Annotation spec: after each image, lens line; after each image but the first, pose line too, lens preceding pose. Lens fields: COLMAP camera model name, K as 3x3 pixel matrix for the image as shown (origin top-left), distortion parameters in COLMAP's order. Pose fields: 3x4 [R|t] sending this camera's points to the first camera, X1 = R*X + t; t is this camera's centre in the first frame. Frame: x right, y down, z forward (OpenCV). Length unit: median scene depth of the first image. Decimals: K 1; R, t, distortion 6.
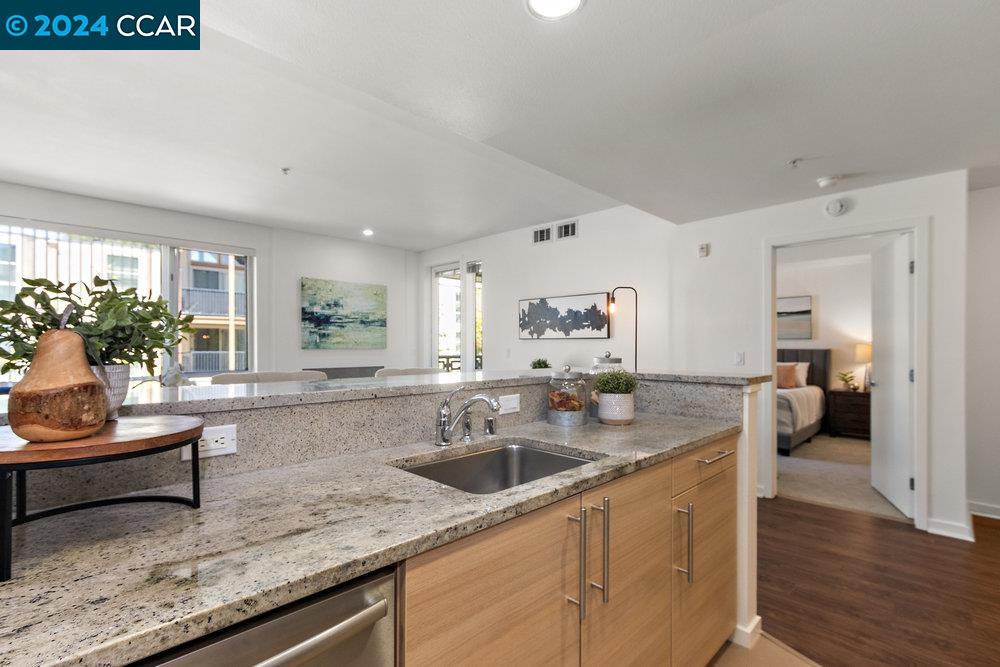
lens RADIAL K [[465.9, 0, 494.1], [0, 465.9, 346.5], [0, 0, 1]] dist [-0.000496, 0.000123]
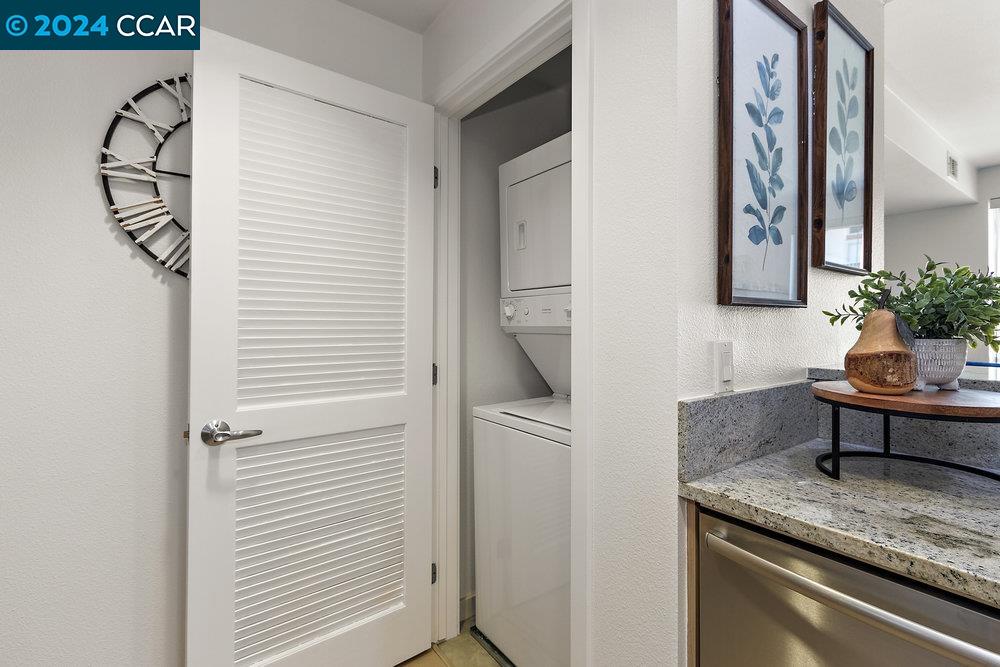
lens RADIAL K [[466.5, 0, 502.4], [0, 466.5, 319.0], [0, 0, 1]] dist [-0.001234, -0.000312]
pose [[-0.152267, -0.006959, -0.988315, 0.550688], [-0.004848, 0.999968, -0.006294, 0.004110], [0.988327, 0.003833, -0.152296, 0.158462]]
